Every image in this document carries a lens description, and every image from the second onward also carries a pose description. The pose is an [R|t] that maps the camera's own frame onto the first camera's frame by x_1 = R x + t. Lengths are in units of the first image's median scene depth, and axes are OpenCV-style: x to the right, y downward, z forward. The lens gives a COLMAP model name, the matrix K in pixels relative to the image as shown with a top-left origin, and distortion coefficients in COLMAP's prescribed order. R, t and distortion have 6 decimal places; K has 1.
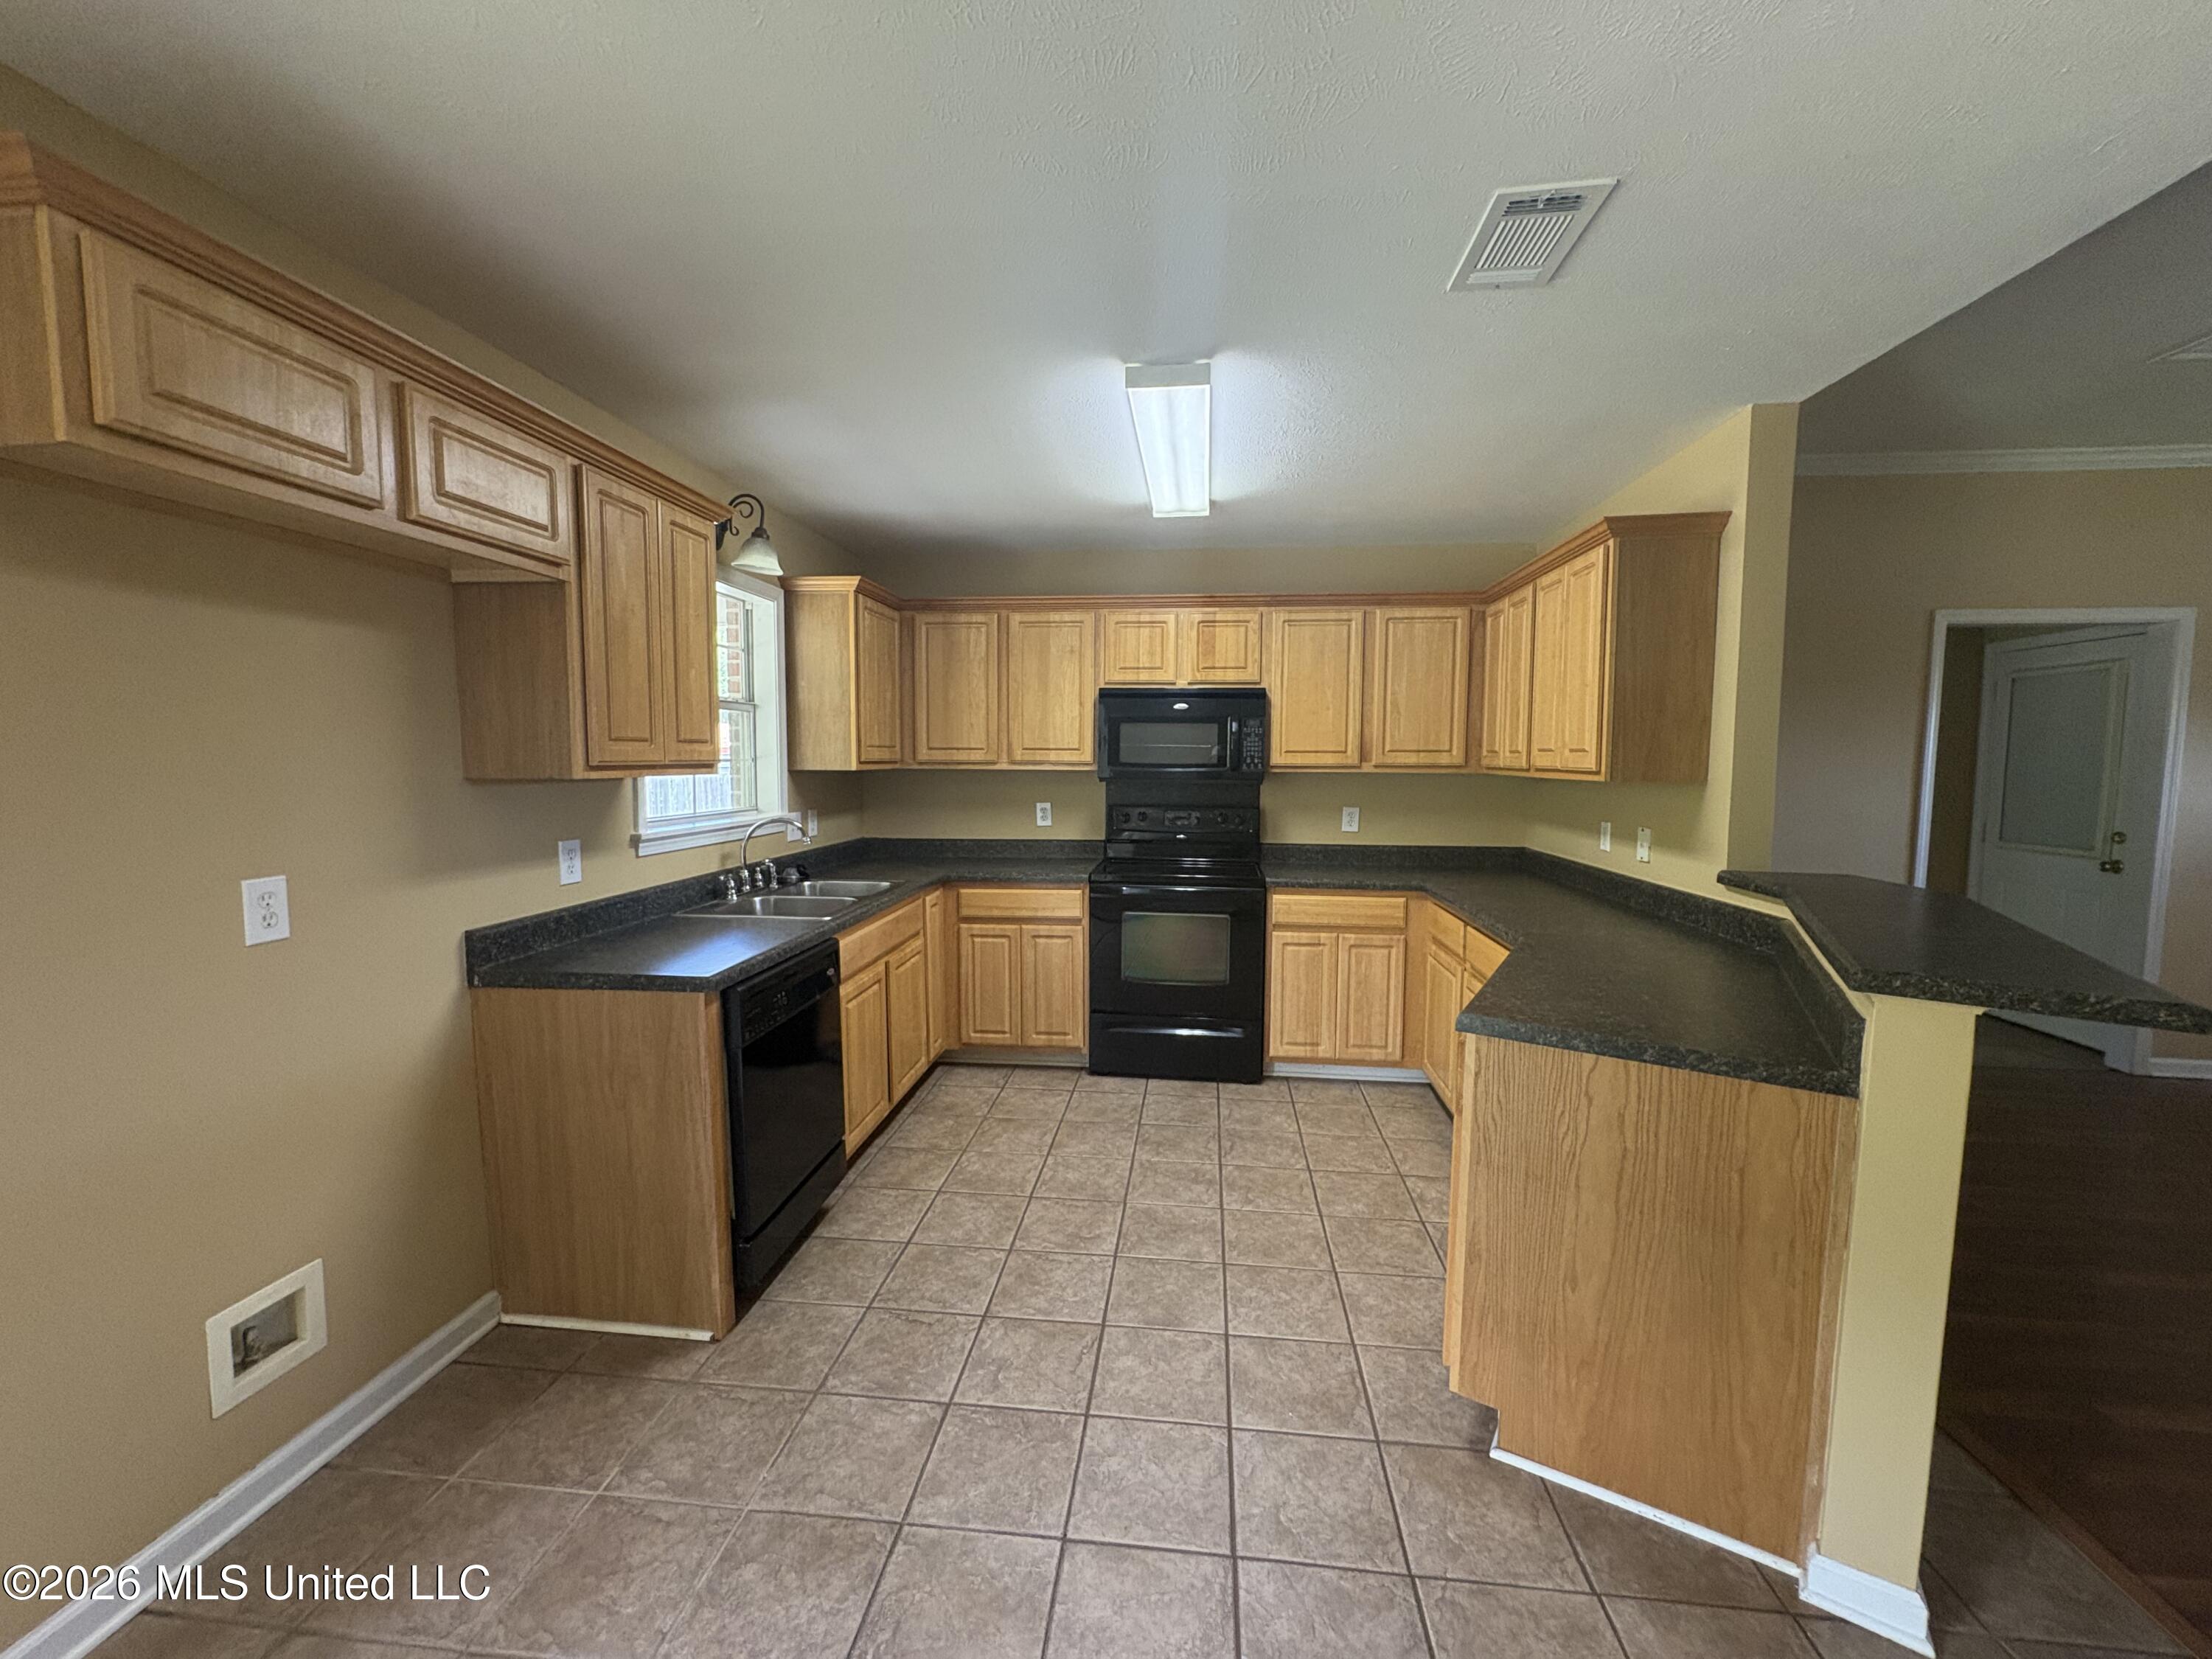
lens RADIAL K [[883.6, 0, 1105.8], [0, 883.6, 826.8], [0, 0, 1]] dist [-0.001447, 0.000392]
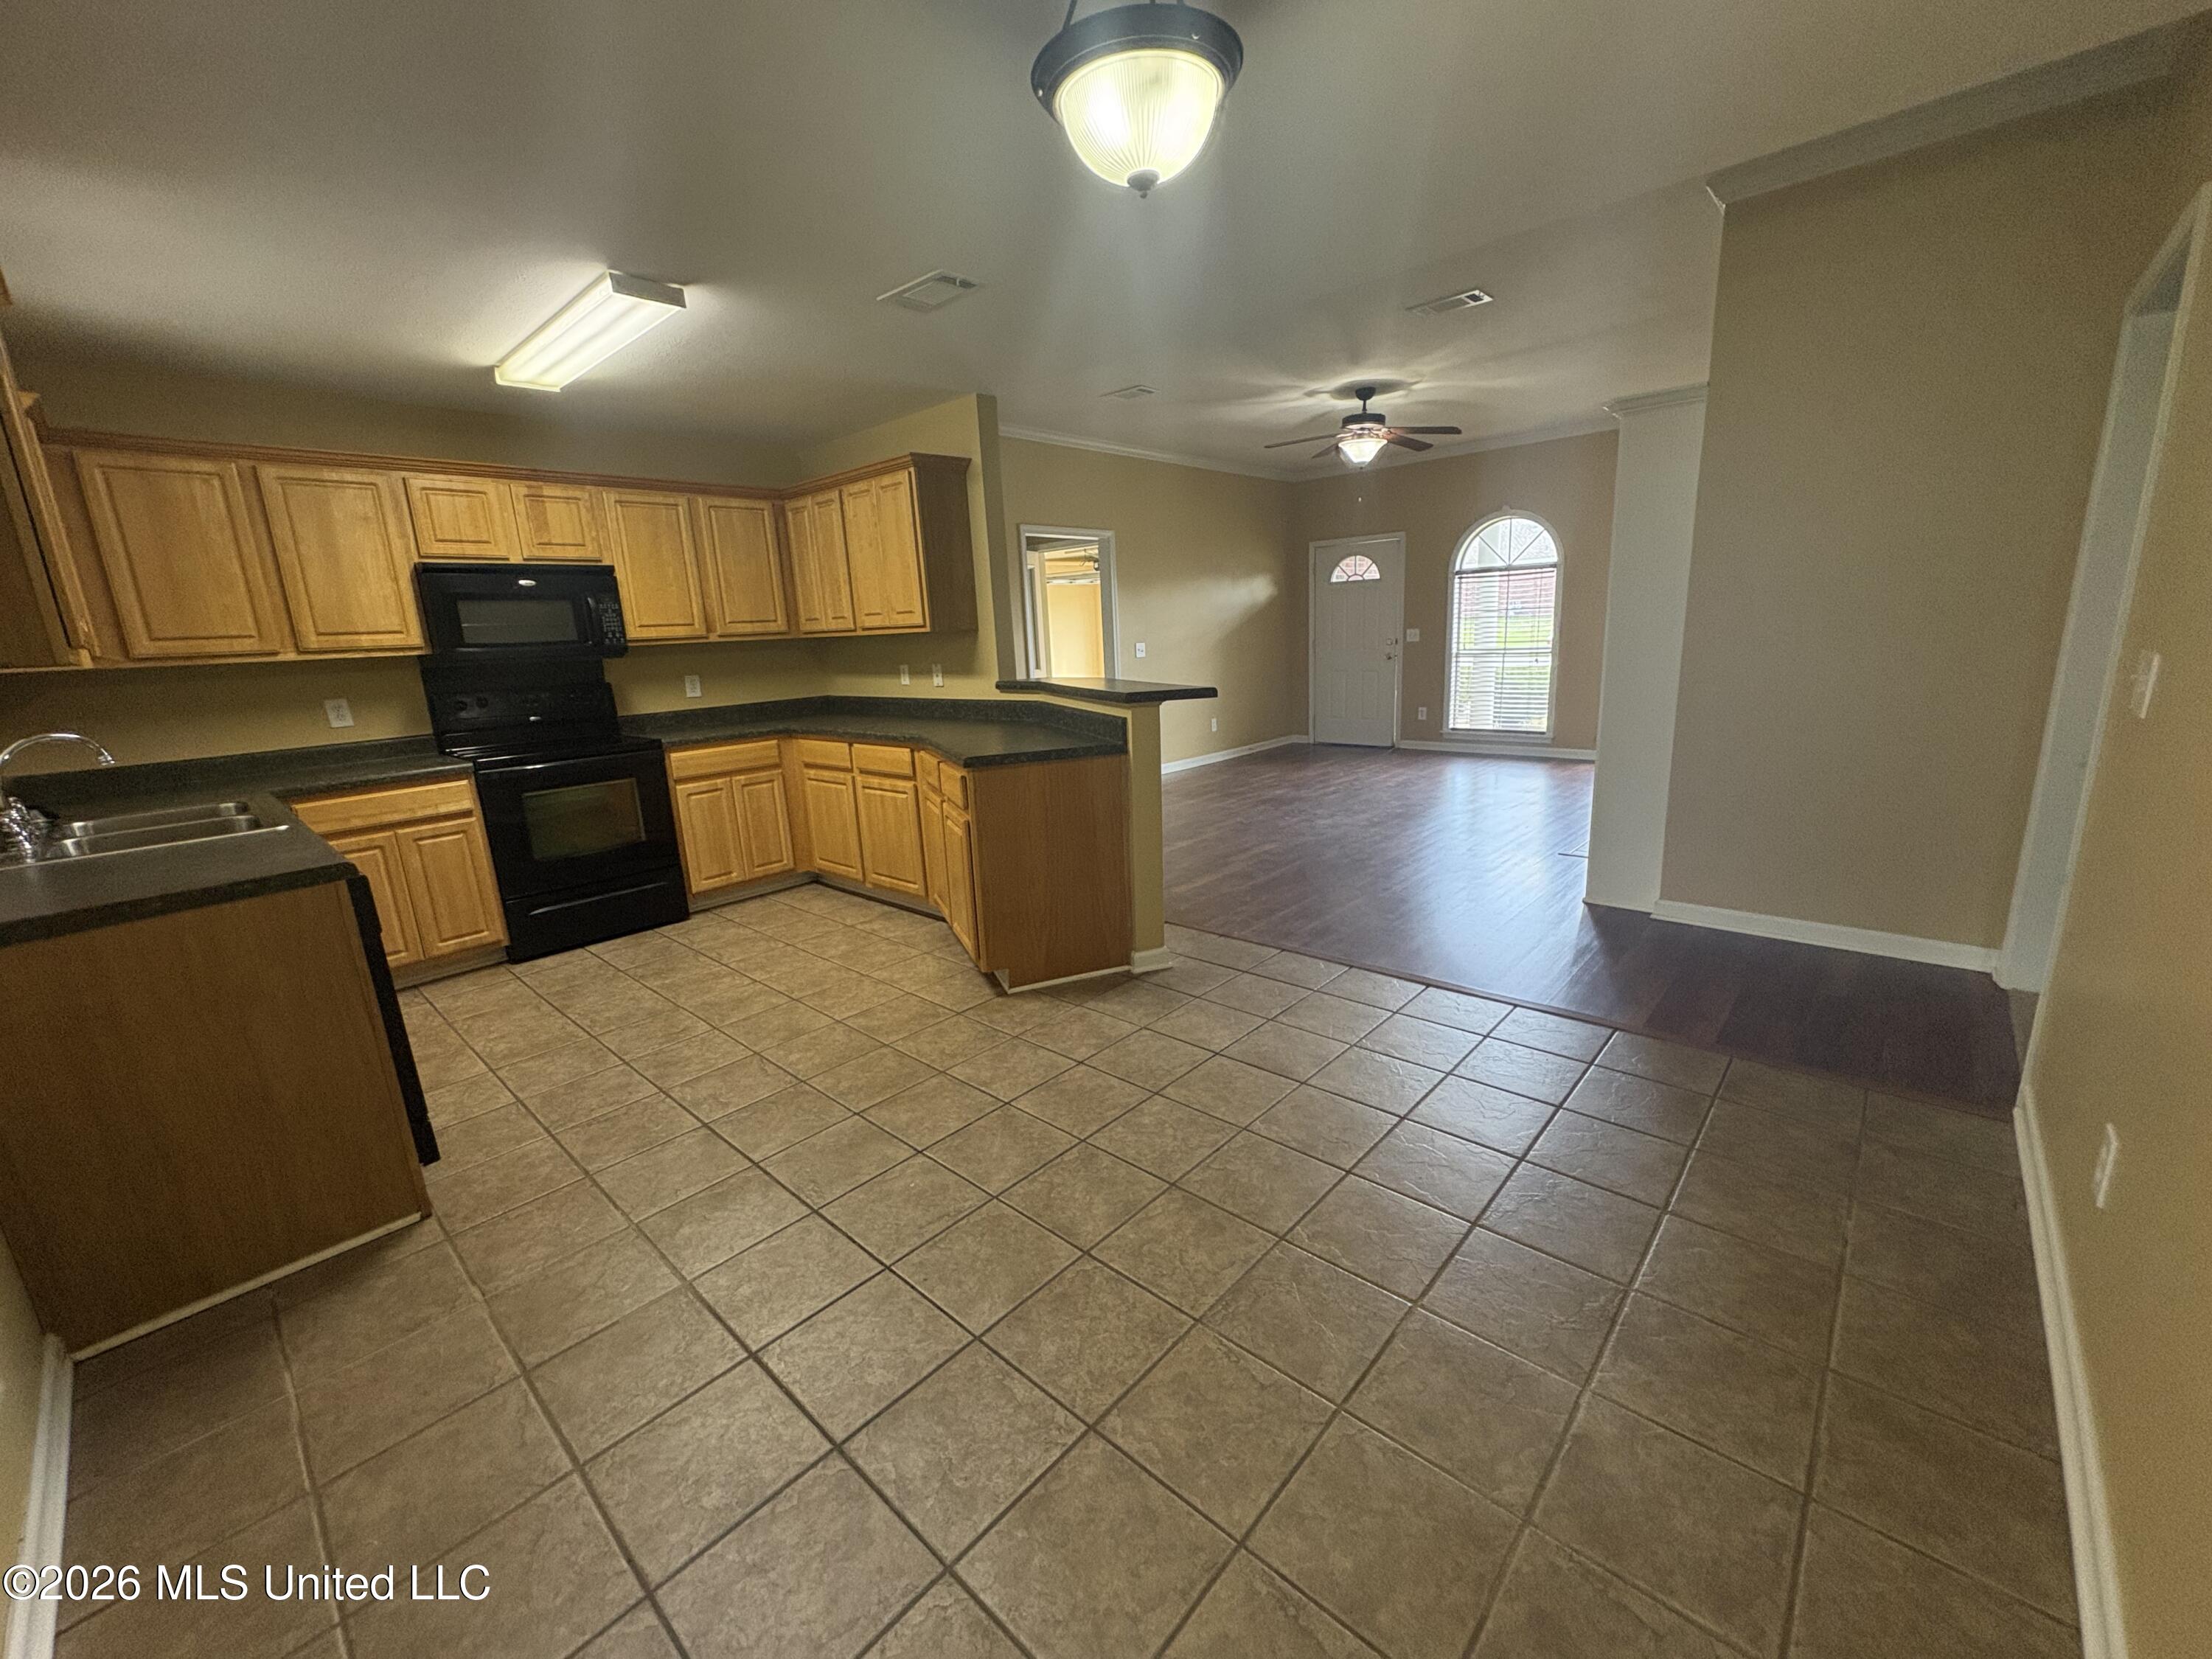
lens RADIAL K [[883.6, 0, 1110.2], [0, 883.6, 826.5], [0, 0, 1]] dist [-0.001447, 0.000392]
pose [[0.585320, -0.211745, 0.782665, -0.404120], [0.114342, 0.977207, 0.178866, 0.031632], [-0.802700, -0.015203, 0.596190, -0.134008]]
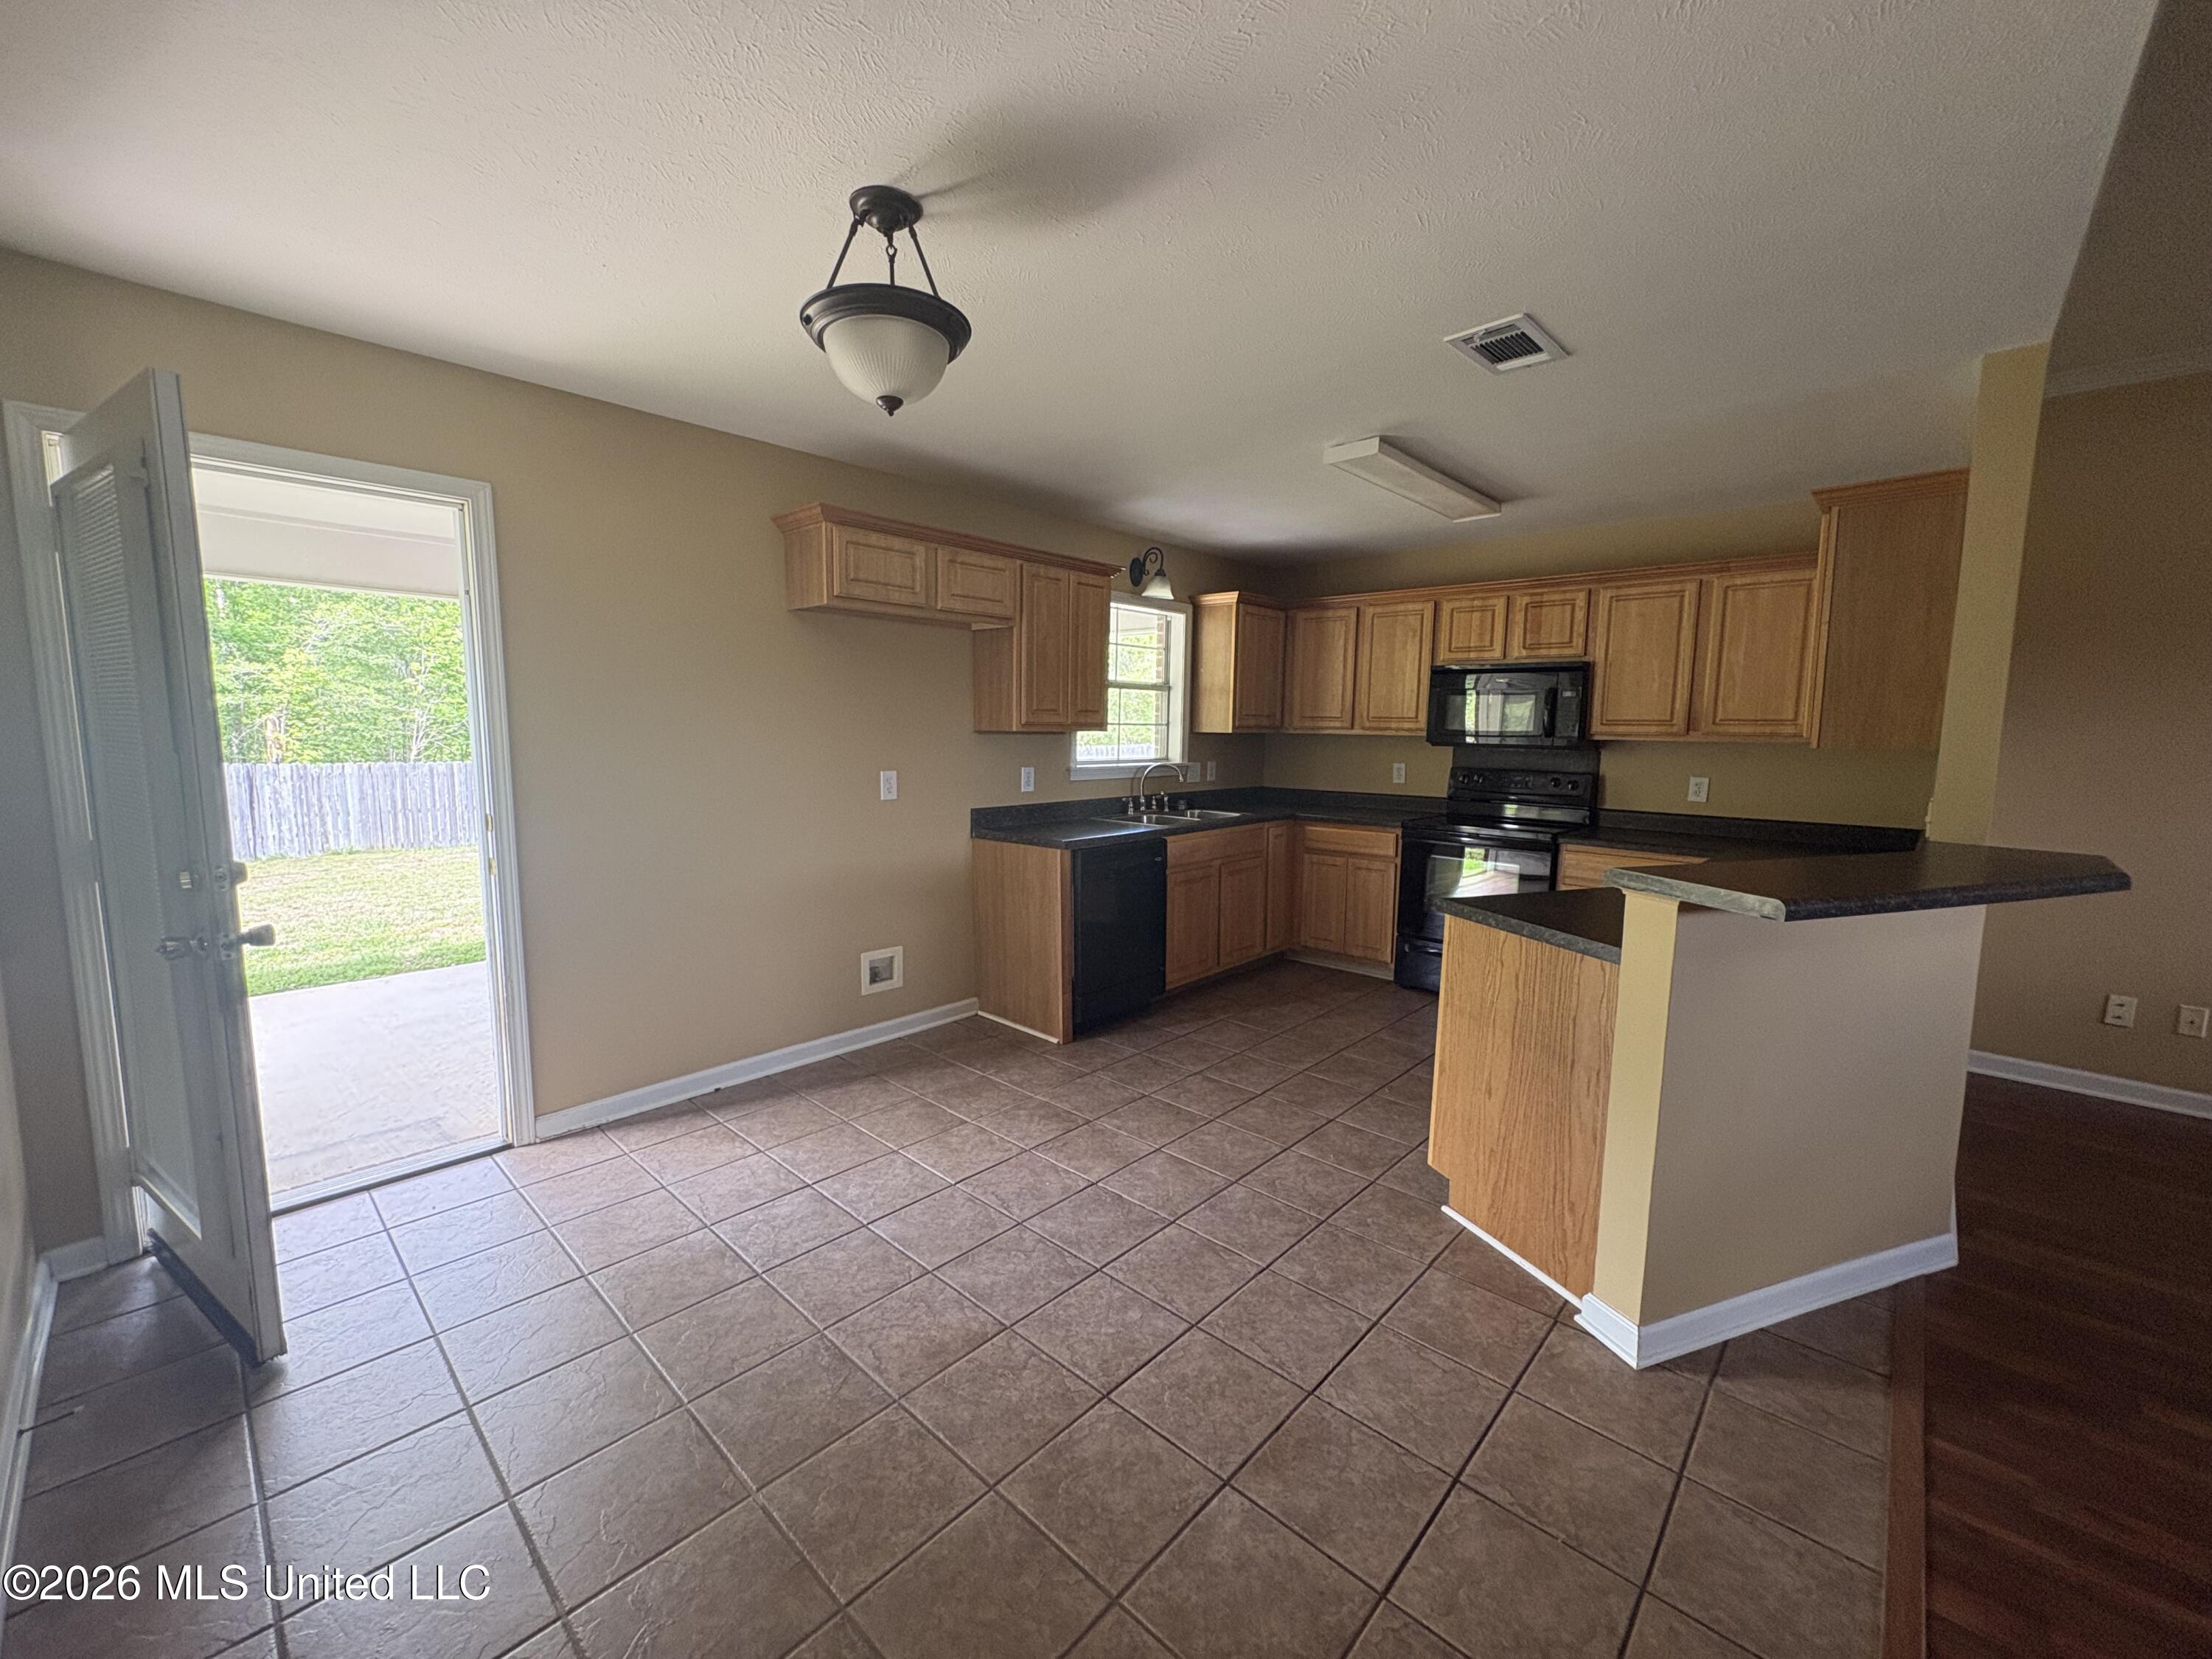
lens RADIAL K [[883.6, 0, 1103.7], [0, 883.6, 824.0], [0, 0, 1]] dist [-0.001447, 0.000392]
pose [[0.803232, 0.072717, -0.591211, 0.394732], [-0.057424, 0.997351, 0.044653, 0.028627], [0.592892, -0.001917, 0.805280, -0.235442]]
